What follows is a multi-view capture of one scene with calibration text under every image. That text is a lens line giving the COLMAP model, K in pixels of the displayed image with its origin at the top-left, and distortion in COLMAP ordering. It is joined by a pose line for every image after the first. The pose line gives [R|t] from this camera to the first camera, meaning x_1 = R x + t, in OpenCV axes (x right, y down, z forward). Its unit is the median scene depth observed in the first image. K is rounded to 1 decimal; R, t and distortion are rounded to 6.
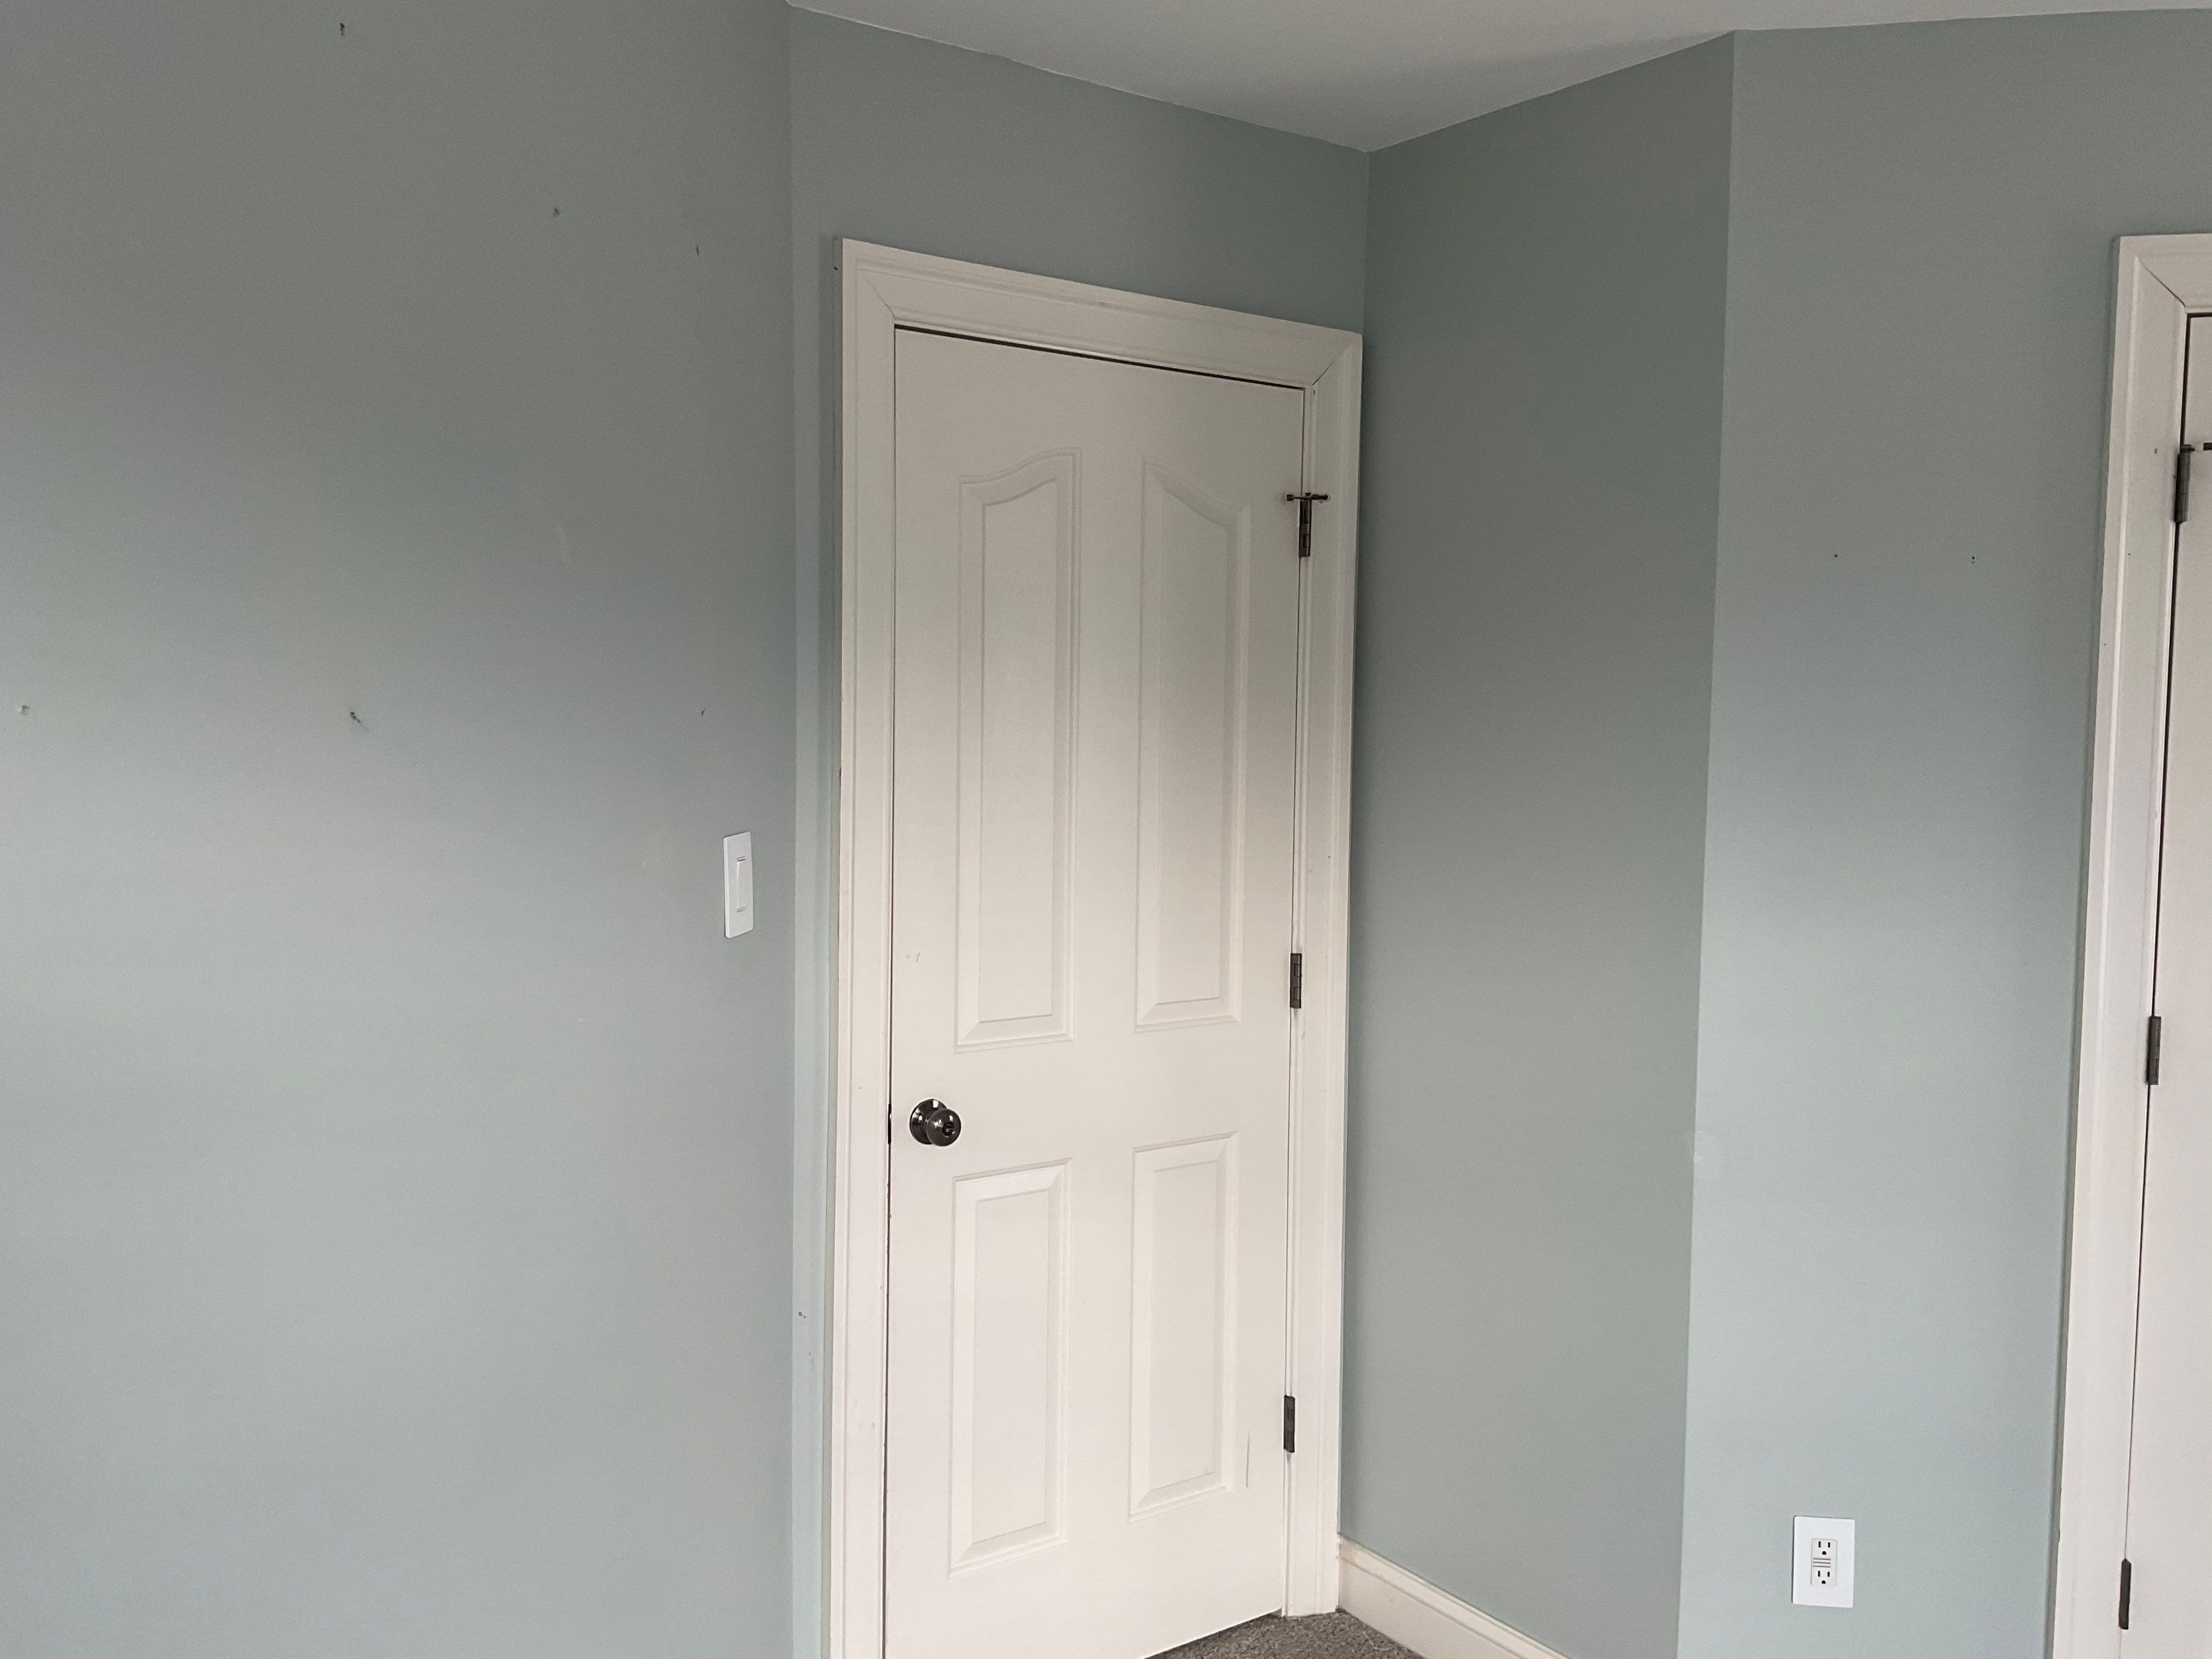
lens RADIAL K [[1852.5, 0, 1101.5], [0, 1852.5, 832.5], [0, 0, 1]] dist [0.091954, -0.166149]
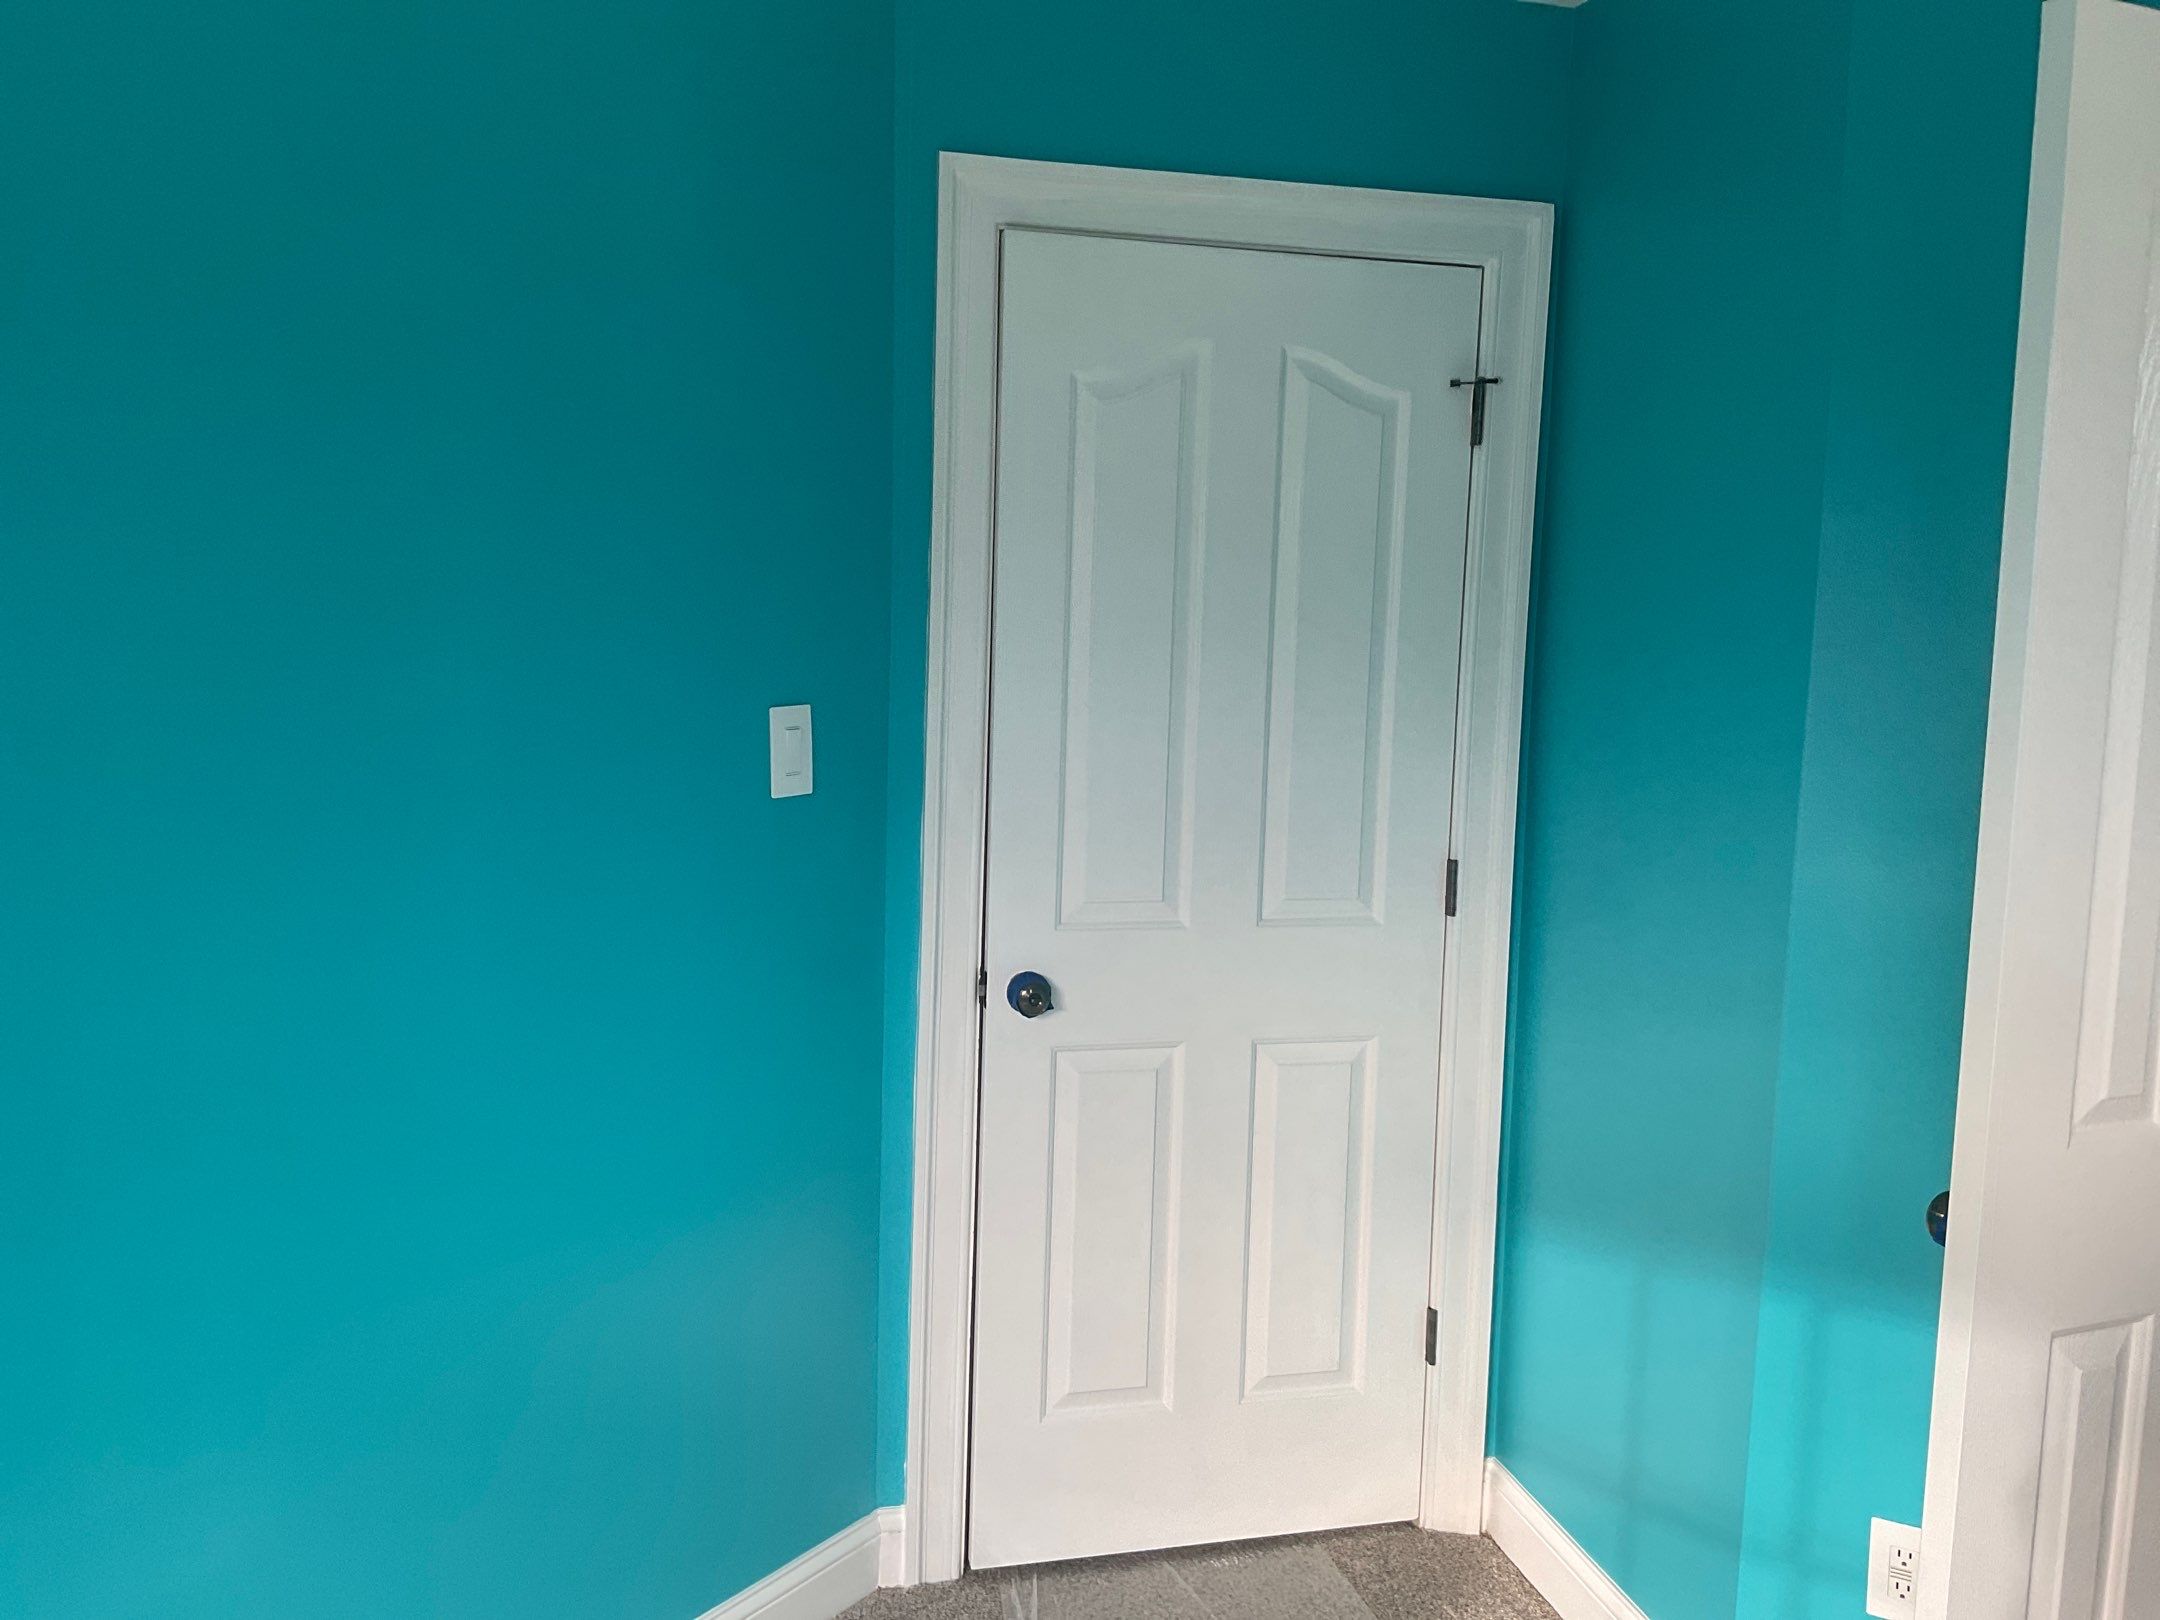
lens RADIAL K [[1809.2, 0, 1075.6], [0, 1809.2, 812.9], [0, 0, 1]] dist [0.091954, -0.166149]
pose [[0.930029, 0.061582, -0.362290, 0.272699], [-0.045471, 0.997567, 0.052839, -0.000524], [0.364662, -0.032668, 0.930567, 0.050418]]
